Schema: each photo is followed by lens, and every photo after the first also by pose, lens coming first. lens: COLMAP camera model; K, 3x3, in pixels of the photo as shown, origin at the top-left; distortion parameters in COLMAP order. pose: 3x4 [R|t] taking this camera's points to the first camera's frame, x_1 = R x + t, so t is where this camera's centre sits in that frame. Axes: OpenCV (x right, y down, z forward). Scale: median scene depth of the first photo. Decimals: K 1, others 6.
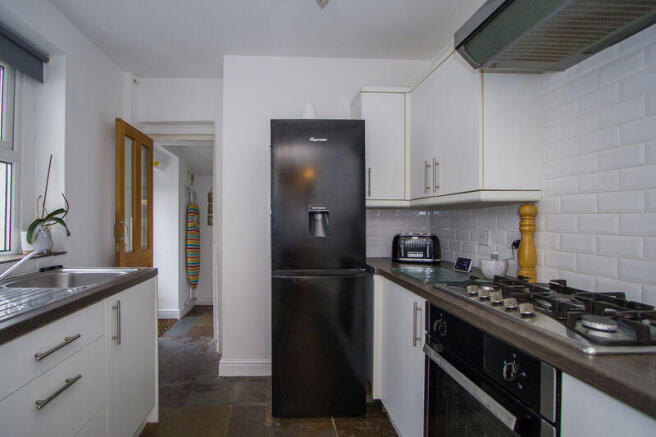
lens RADIAL K [[318.9, 0, 327.7], [0, 318.9, 212.9], [0, 0, 1]] dist [-0.003849, 0.000090]
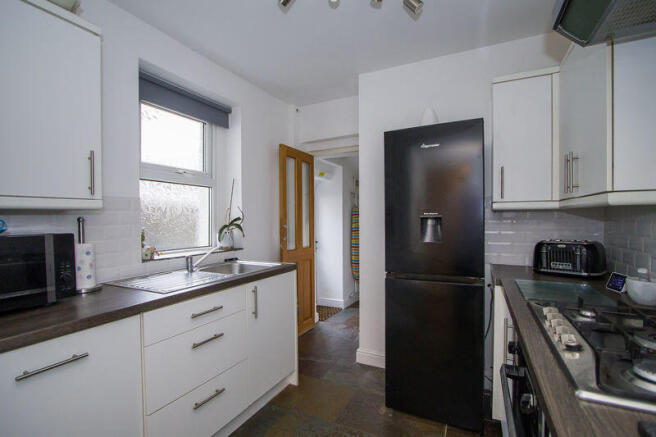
lens RADIAL K [[311.2, 0, 328.0], [0, 311.2, 218.5], [0, 0, 1]] dist [-0.000765, 0.000414]
pose [[0.880004, -0.008828, -0.474885, 0.149585], [0.015428, 0.999831, 0.010001, -0.014846], [0.474716, -0.016128, 0.879991, -0.016990]]
